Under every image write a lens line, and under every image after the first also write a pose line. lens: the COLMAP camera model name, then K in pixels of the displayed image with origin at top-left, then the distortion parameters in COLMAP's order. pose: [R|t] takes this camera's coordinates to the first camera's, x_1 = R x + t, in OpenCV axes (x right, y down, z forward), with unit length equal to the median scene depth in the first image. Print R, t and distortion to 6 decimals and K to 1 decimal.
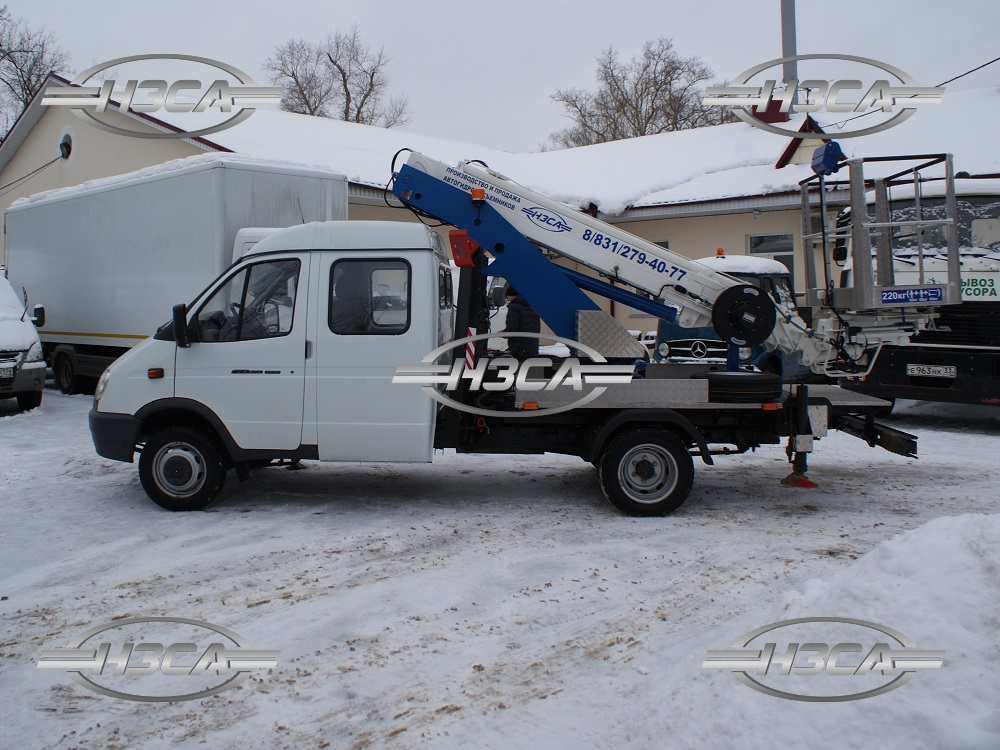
lens RADIAL K [[974.5, 0, 501.6], [0, 974.5, 371.1], [0, 0, 1]] dist [-0.052977, 0.000000]
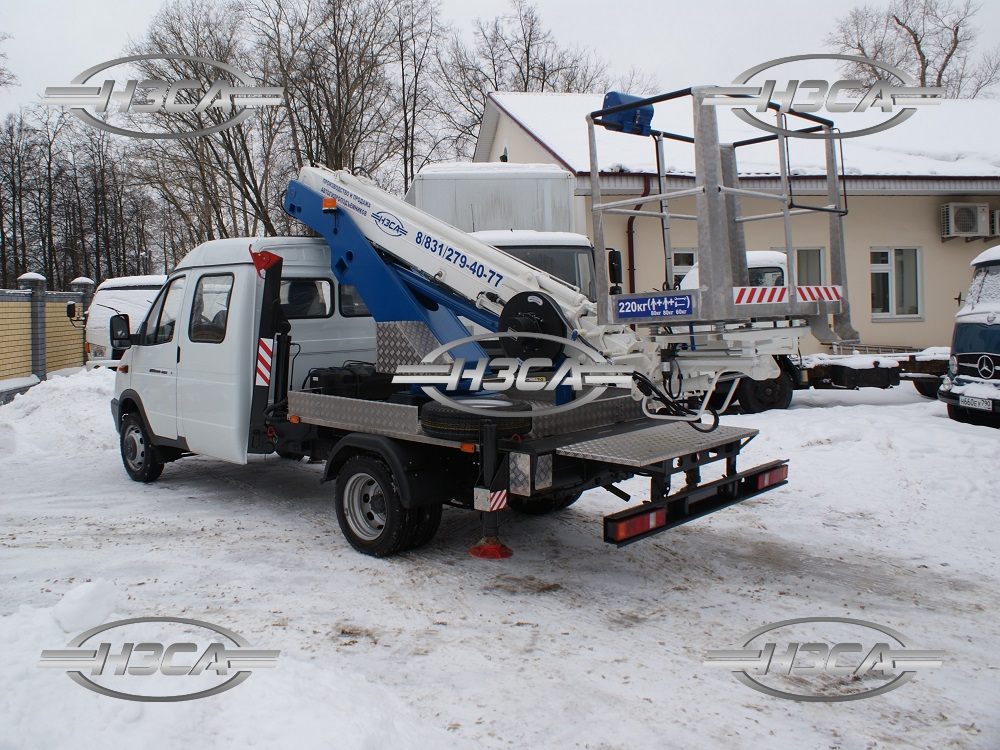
lens RADIAL K [[974.5, 0, 499.1], [0, 974.5, 376.3], [0, 0, 1]] dist [-0.052977, 0.000000]
pose [[0.693064, 0.053126, -0.718916, 0.791186], [-0.038314, 0.998586, 0.036857, -0.047585], [0.719857, 0.002000, 0.694119, 0.424807]]
